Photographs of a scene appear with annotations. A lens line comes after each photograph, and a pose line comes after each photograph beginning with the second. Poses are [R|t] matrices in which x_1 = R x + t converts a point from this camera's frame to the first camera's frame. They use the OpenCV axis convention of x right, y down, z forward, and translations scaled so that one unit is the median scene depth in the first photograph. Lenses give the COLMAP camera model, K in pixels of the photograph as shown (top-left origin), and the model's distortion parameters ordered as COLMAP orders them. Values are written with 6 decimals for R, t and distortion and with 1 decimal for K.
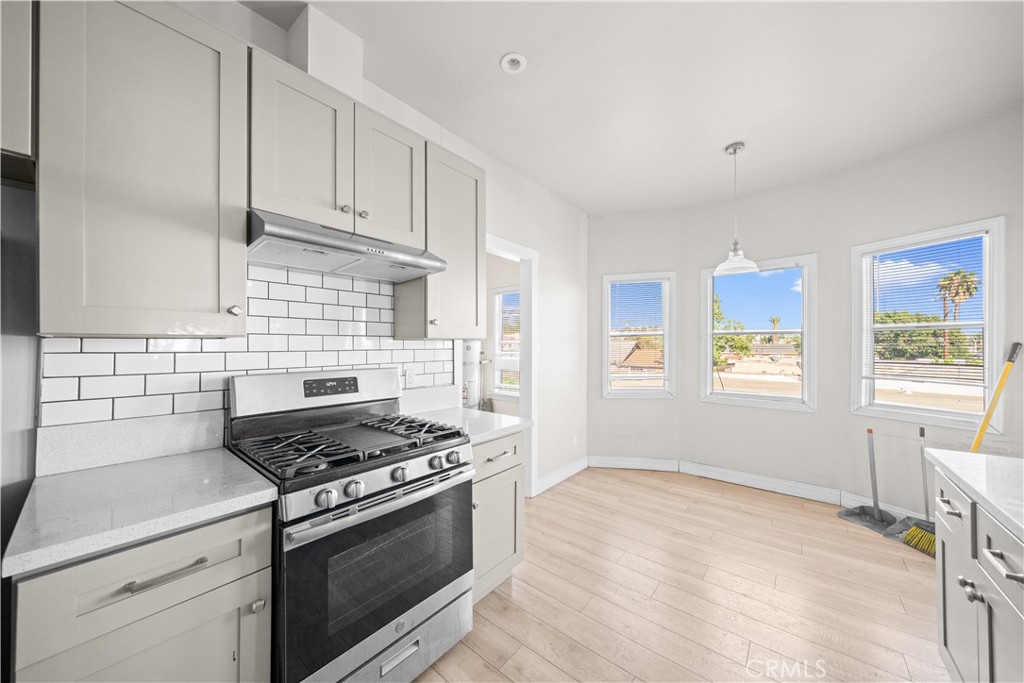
lens RADIAL K [[352.4, 0, 505.5], [0, 352.4, 346.7], [0, 0, 1]] dist [-0.003551, -0.000192]
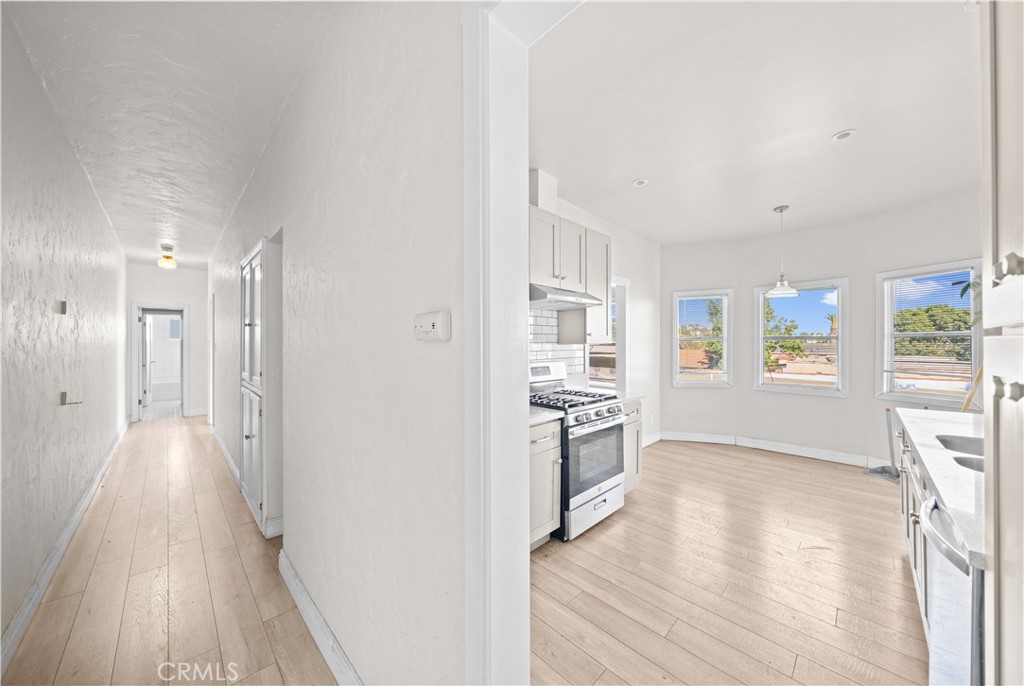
lens RADIAL K [[352.4, 0, 505.5], [0, 352.4, 348.2], [0, 0, 1]] dist [-0.003551, -0.000192]
pose [[0.995179, -0.001681, -0.098057, -0.325152], [0.002030, 0.999992, 0.003454, -0.007370], [0.098051, -0.003637, 0.995175, -0.535228]]
